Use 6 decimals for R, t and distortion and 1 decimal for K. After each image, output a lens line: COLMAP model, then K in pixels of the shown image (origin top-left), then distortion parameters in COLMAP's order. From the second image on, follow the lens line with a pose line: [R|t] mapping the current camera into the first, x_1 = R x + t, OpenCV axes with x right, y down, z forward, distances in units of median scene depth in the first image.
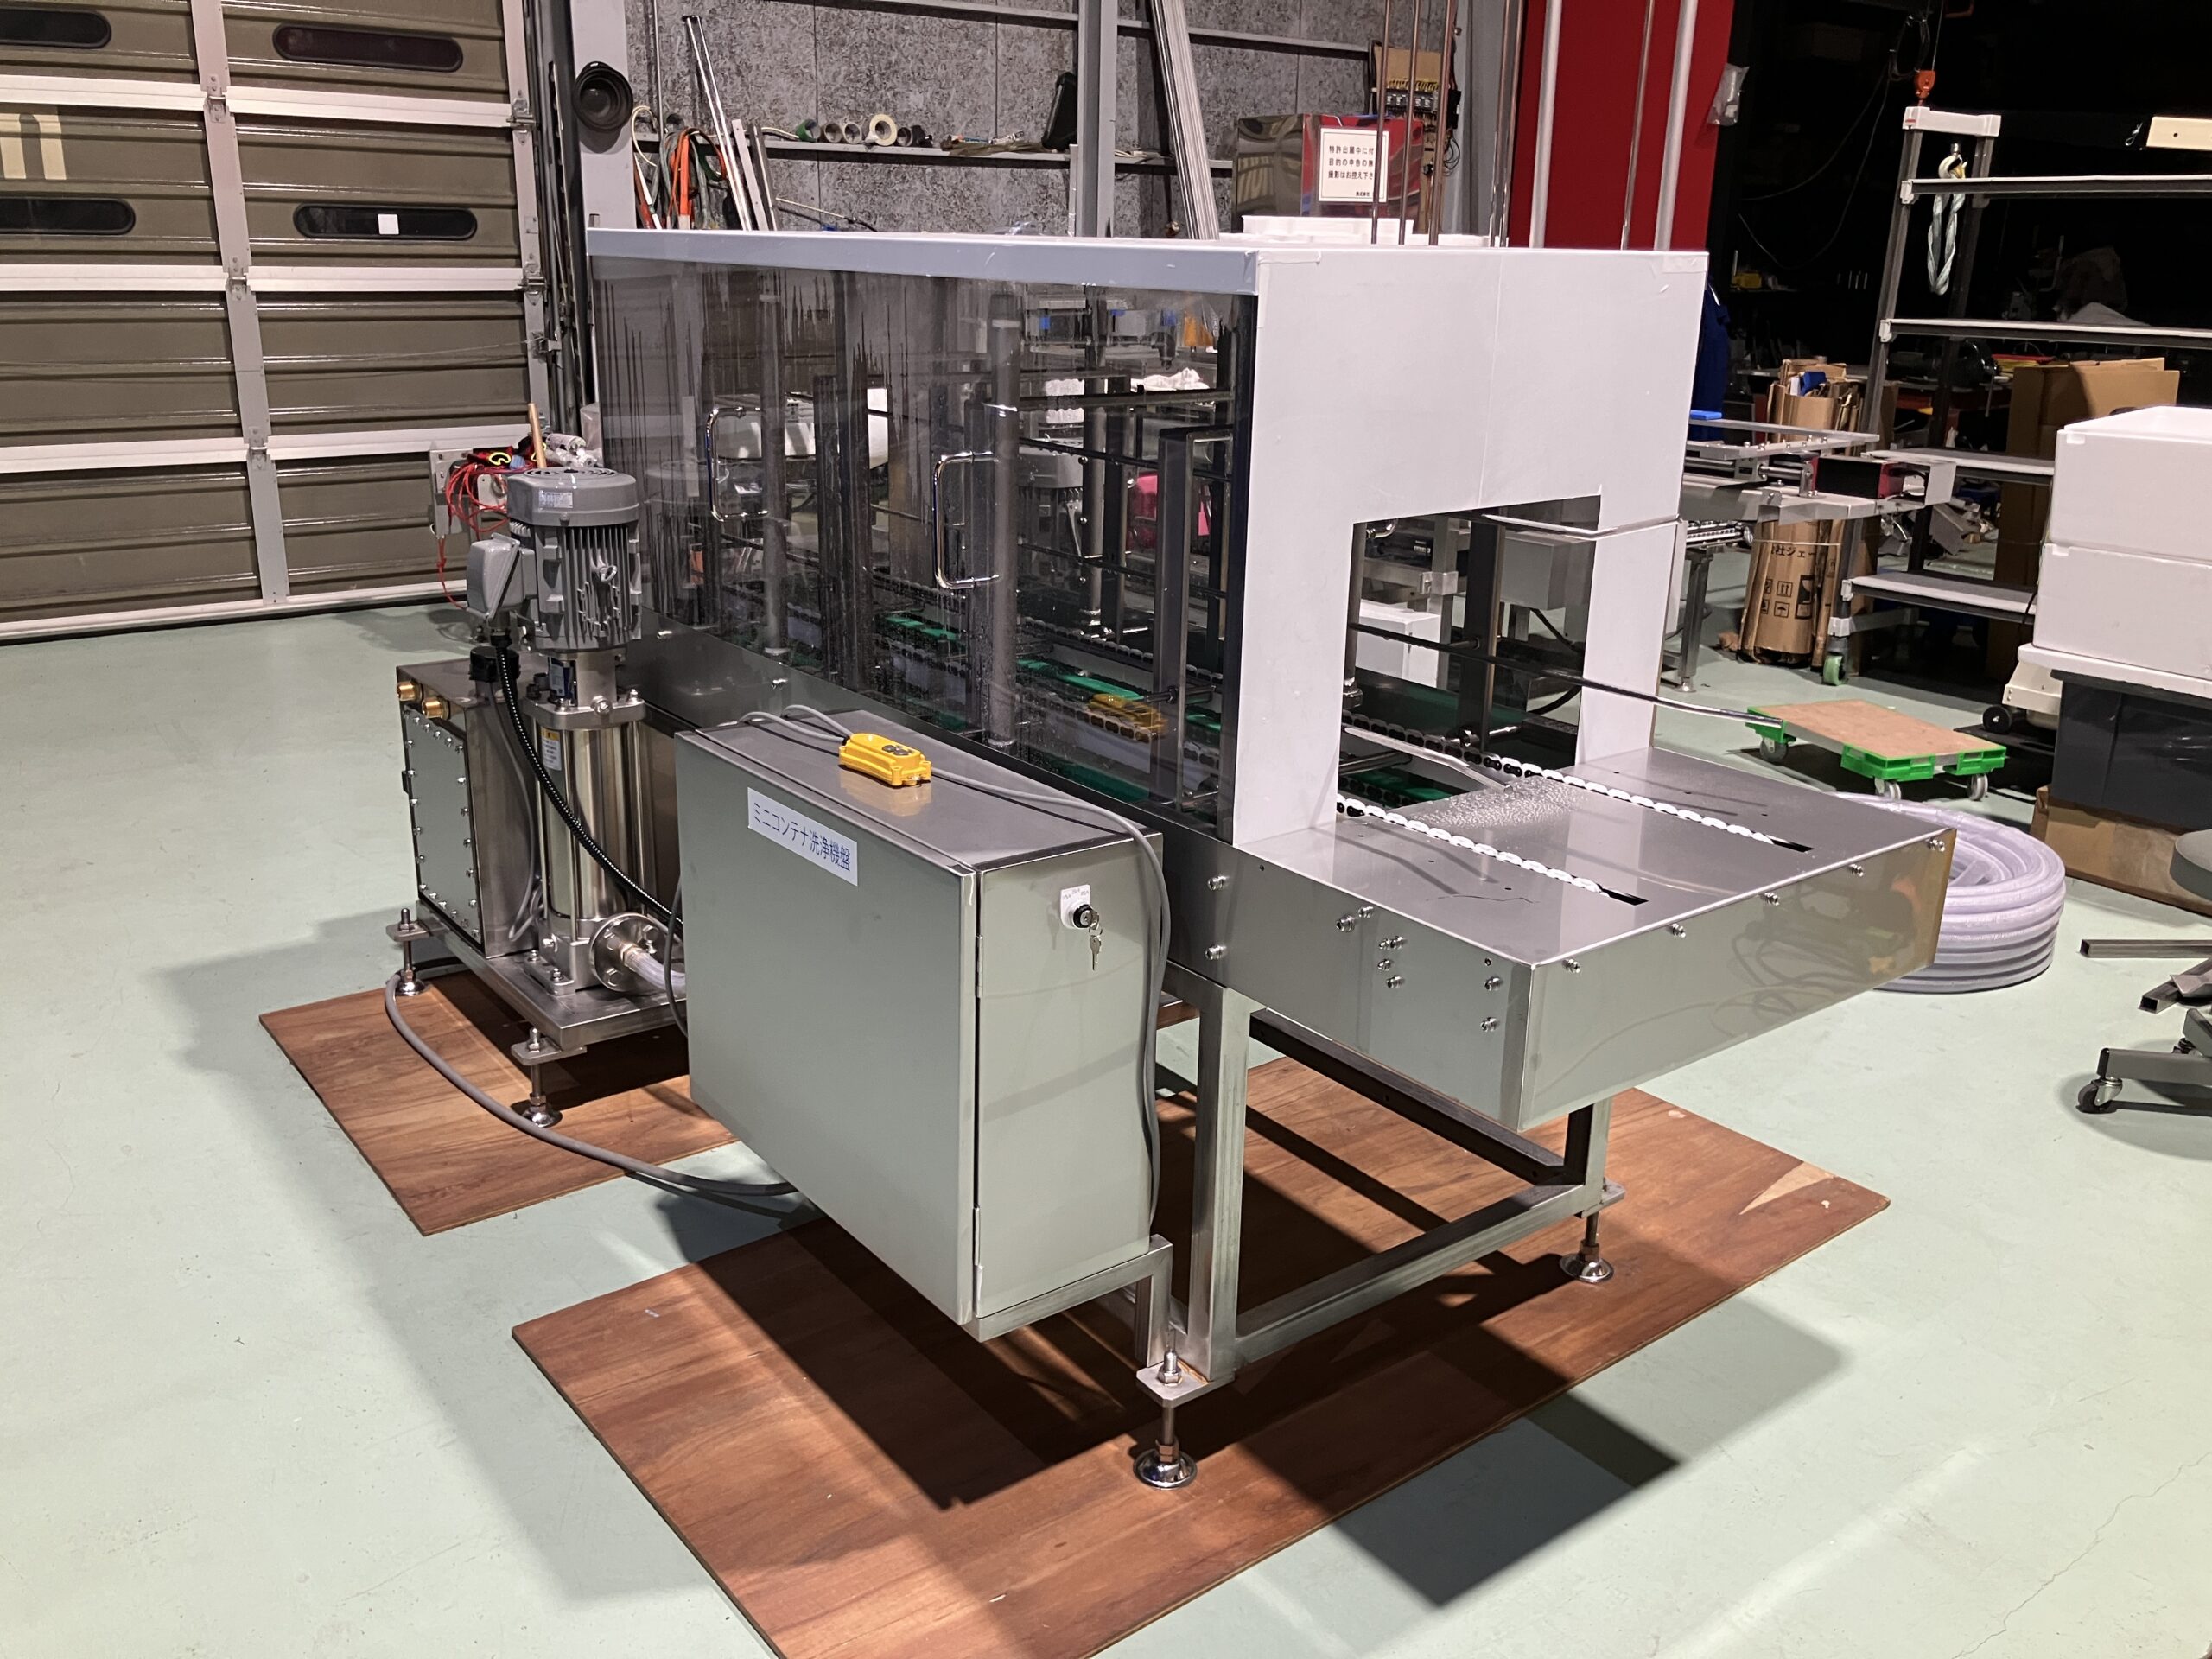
lens RADIAL K [[1826.2, 0, 1106.0], [0, 1826.2, 829.5], [0, 0, 1]] dist [-0.007977, 0.000748]
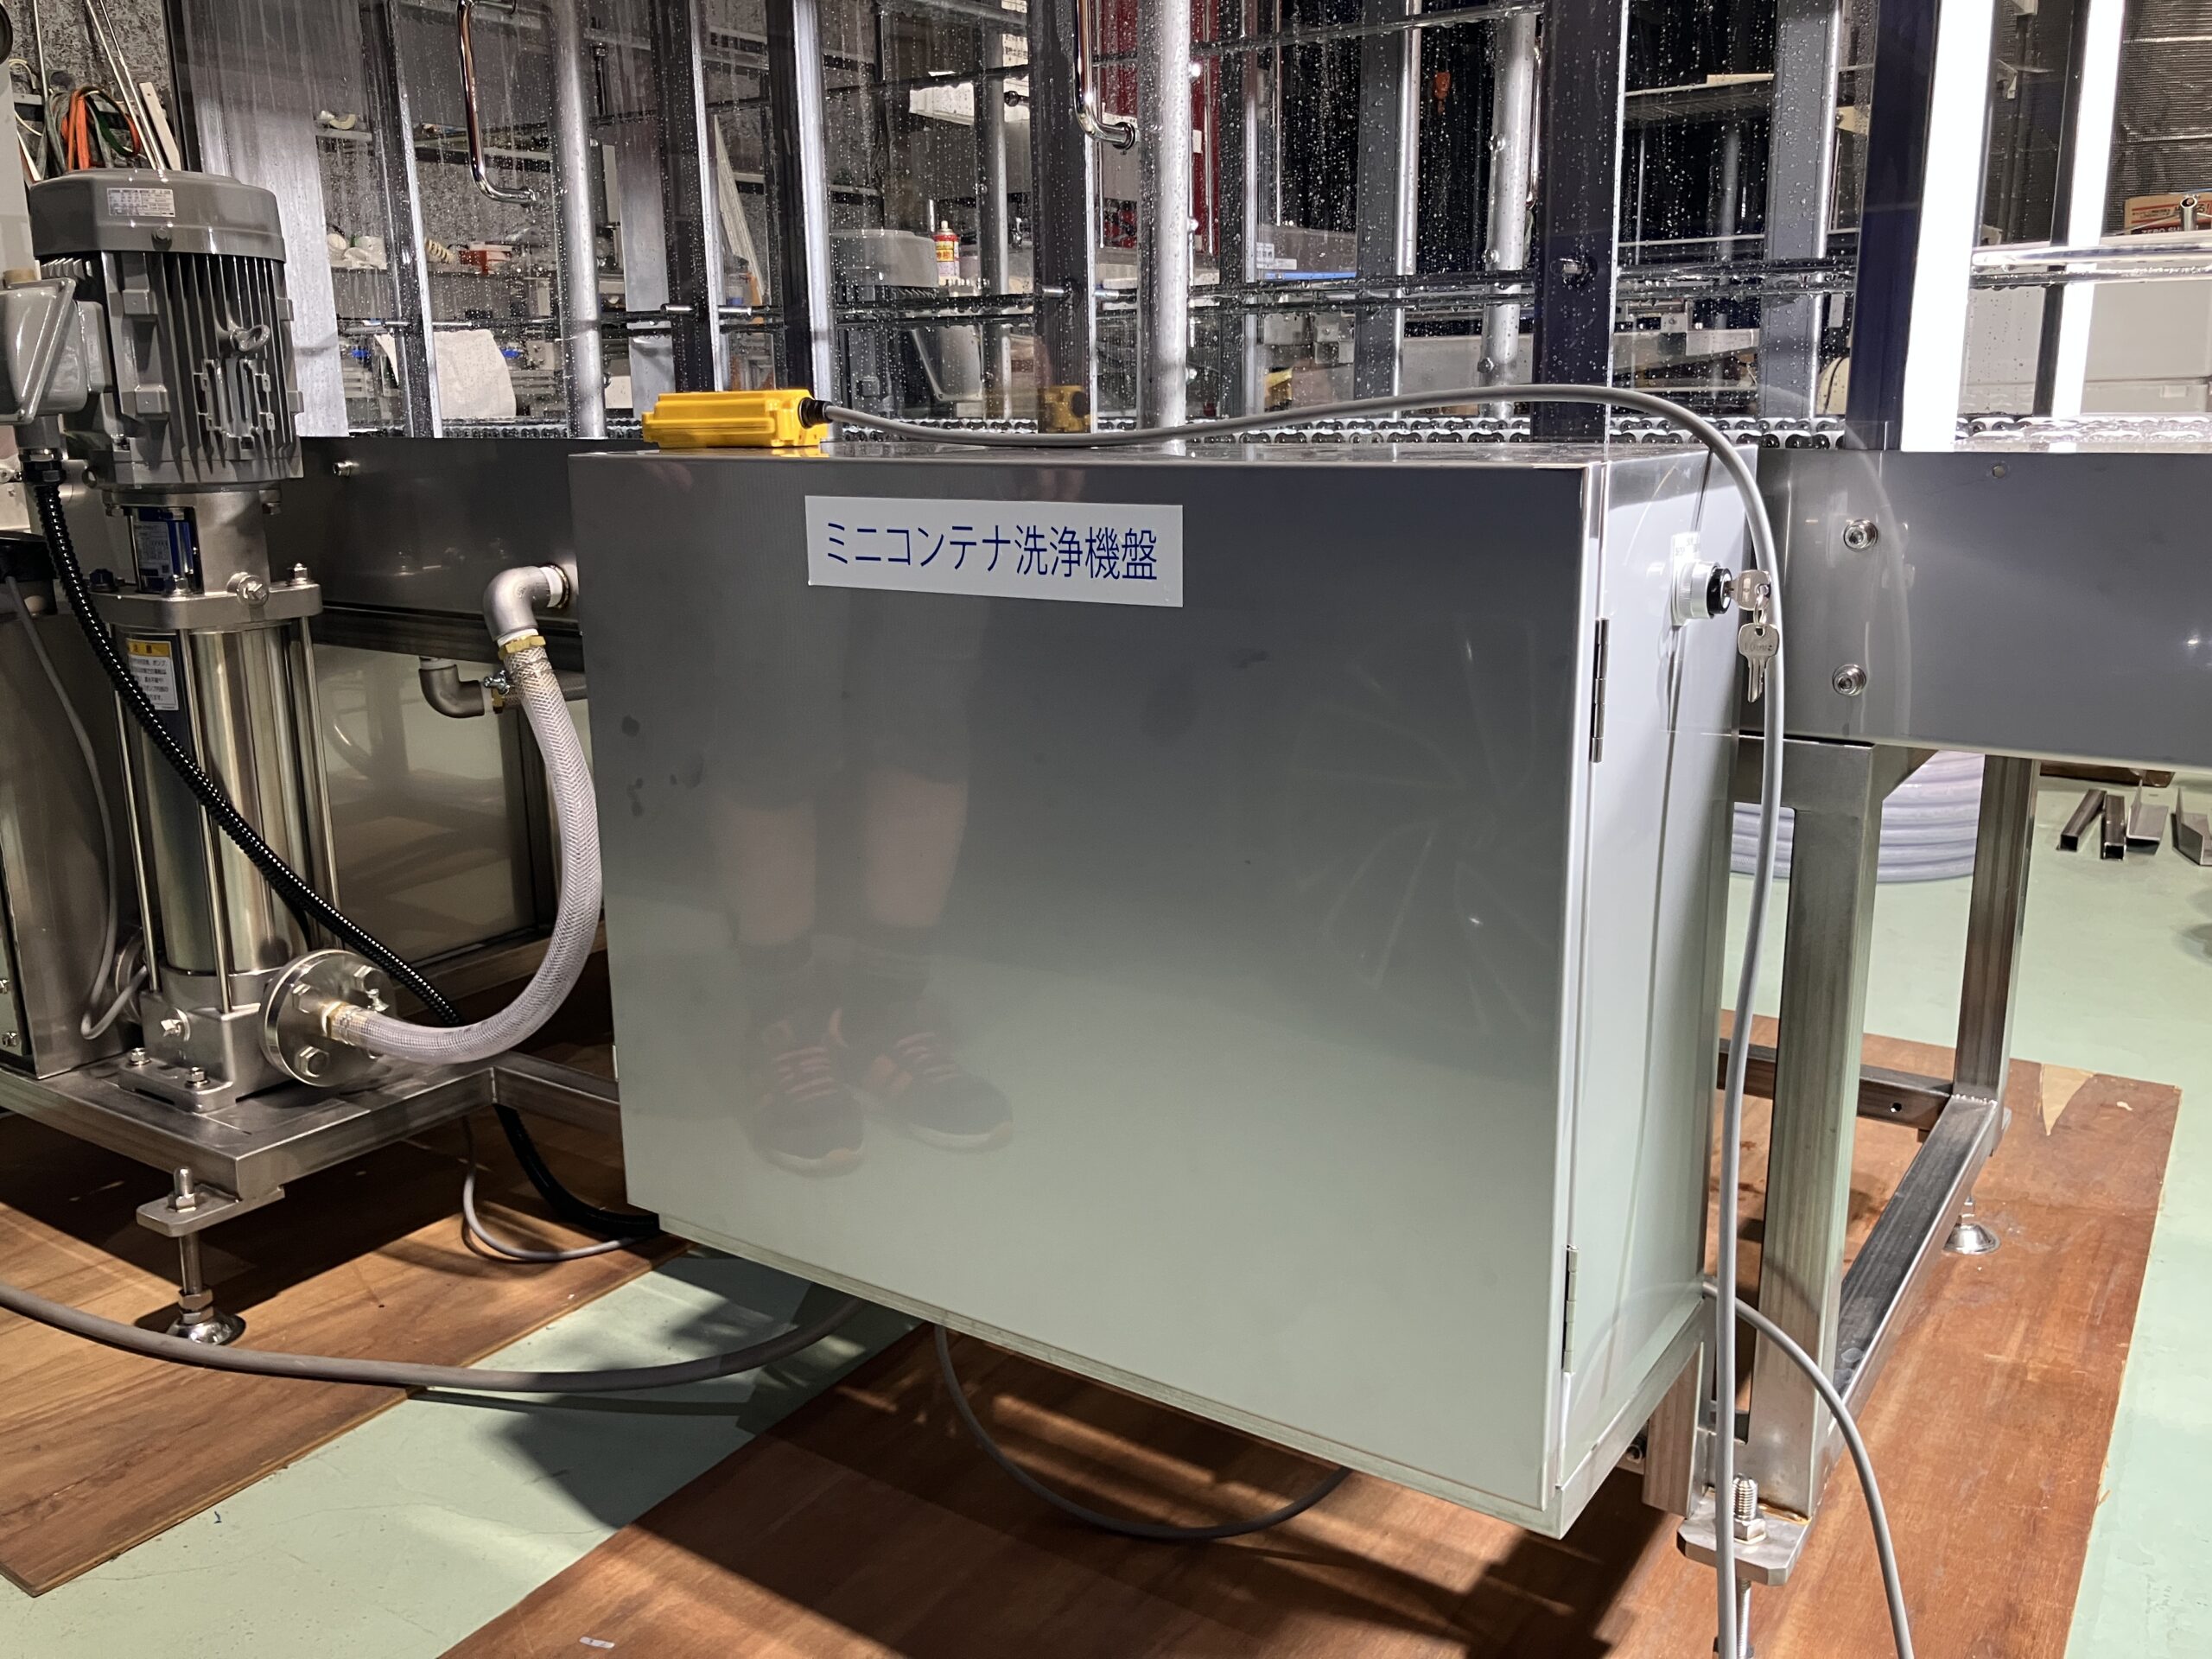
lens RADIAL K [[1826.2, 0, 1106.0], [0, 1826.2, 829.5], [0, 0, 1]] dist [-0.007977, 0.000748]
pose [[0.948445, -0.113899, 0.295770, -0.197319], [0.134004, 0.989791, -0.048549, 0.070606], [-0.287221, 0.085680, 0.954025, 0.380215]]
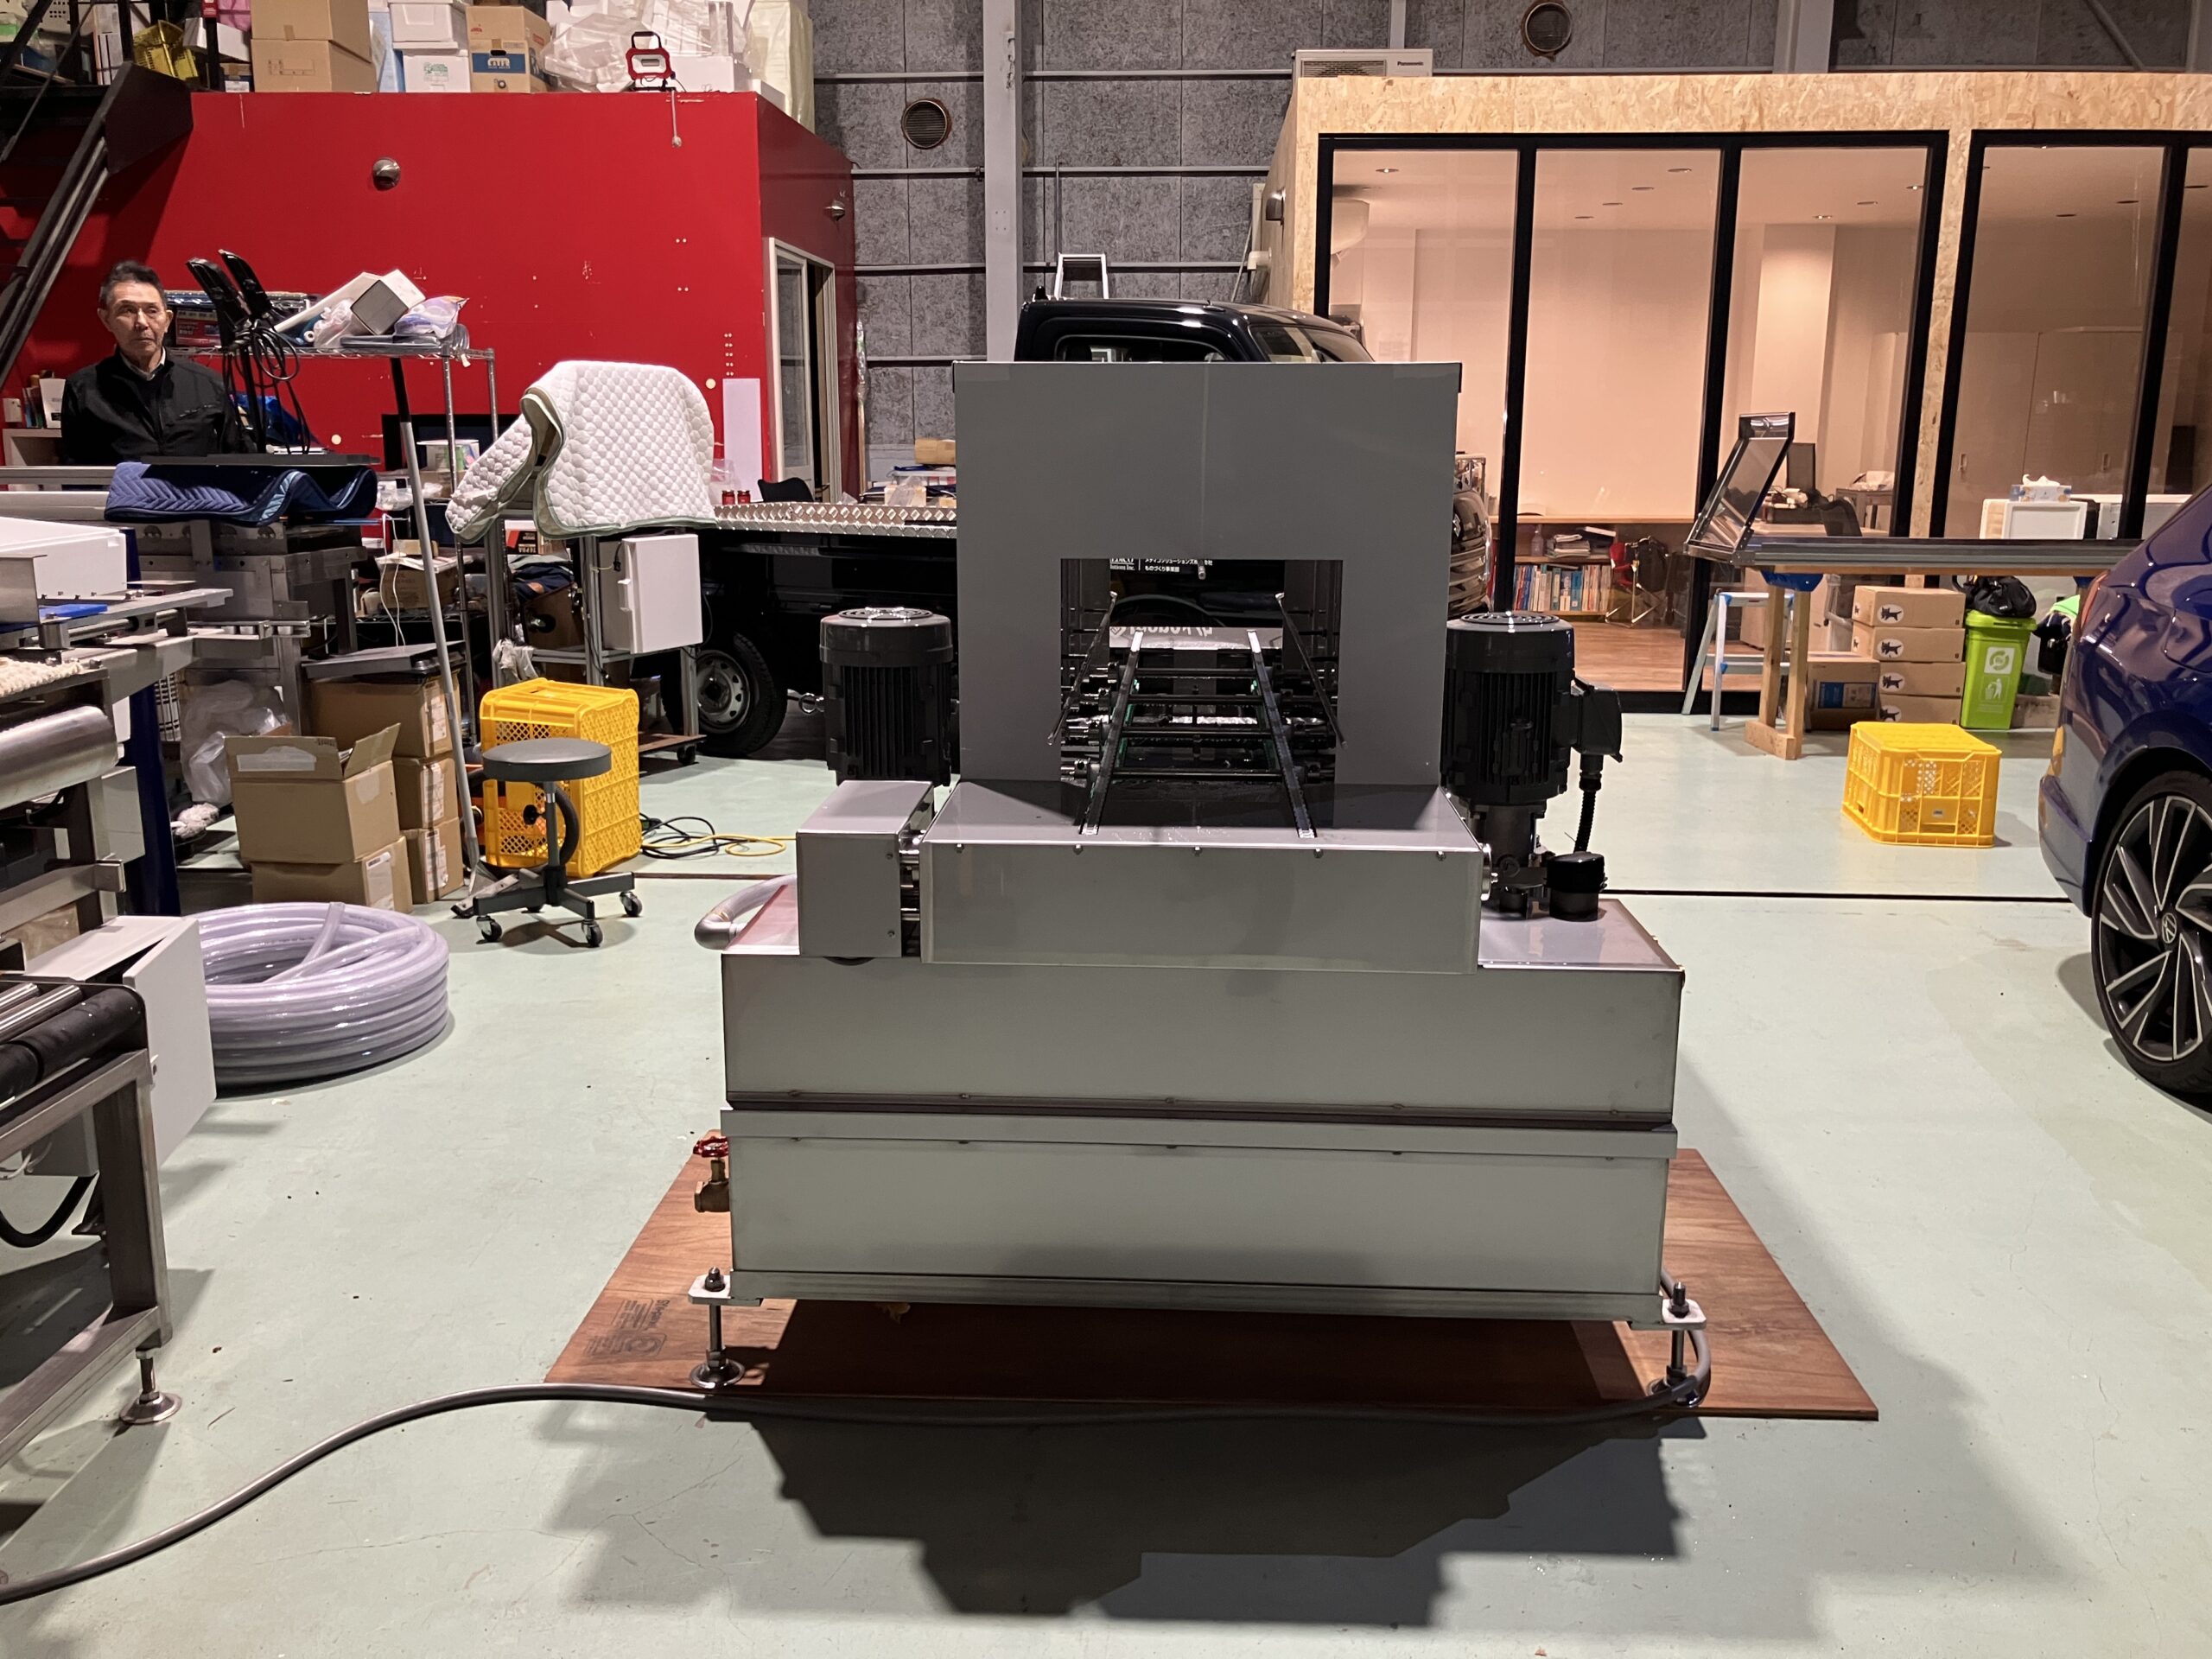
lens RADIAL K [[1826.2, 0, 1106.0], [0, 1826.2, 829.5], [0, 0, 1]] dist [-0.007977, 0.000748]
pose [[-0.761458, -0.166372, 0.626500, -0.727224], [0.181196, 0.873343, 0.452151, -0.552043], [-0.622375, 0.457813, -0.634868, 1.740183]]
